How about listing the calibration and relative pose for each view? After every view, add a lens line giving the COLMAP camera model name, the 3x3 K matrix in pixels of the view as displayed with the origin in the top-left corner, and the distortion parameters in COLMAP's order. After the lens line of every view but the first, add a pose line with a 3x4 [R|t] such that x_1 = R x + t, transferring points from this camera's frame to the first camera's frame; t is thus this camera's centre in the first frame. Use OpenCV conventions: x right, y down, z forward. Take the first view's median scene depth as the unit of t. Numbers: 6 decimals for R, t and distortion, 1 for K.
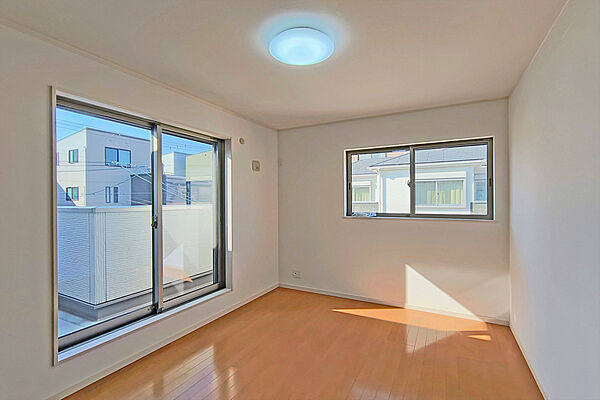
lens RADIAL K [[274.6, 0, 300.0], [0, 274.6, 200.0], [0, 0, 1]] dist [-0.016029, 0.000137]
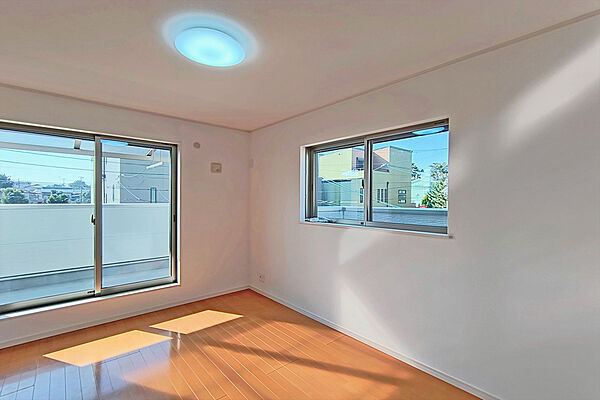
lens RADIAL K [[279.5, 0, 300.0], [0, 279.5, 200.0], [0, 0, 1]] dist [0.023990, 0.000163]
pose [[0.911311, 0.017326, -0.411353, 0.590100], [-0.011495, 0.999795, 0.016646, -0.025832], [0.411557, -0.010442, 0.911324, 0.183215]]
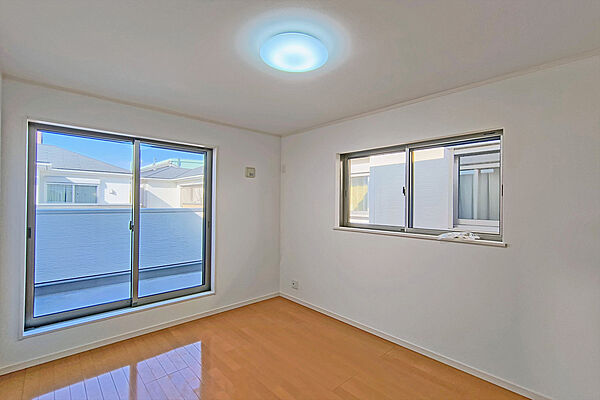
lens RADIAL K [[279.5, 0, 300.0], [0, 279.5, 200.0], [0, 0, 1]] dist [0.023990, 0.000163]
pose [[0.938594, 0.015982, -0.344653, 0.390875], [-0.017958, 0.999836, -0.002541, -0.025497], [0.344556, 0.008575, 0.938727, 0.103484]]
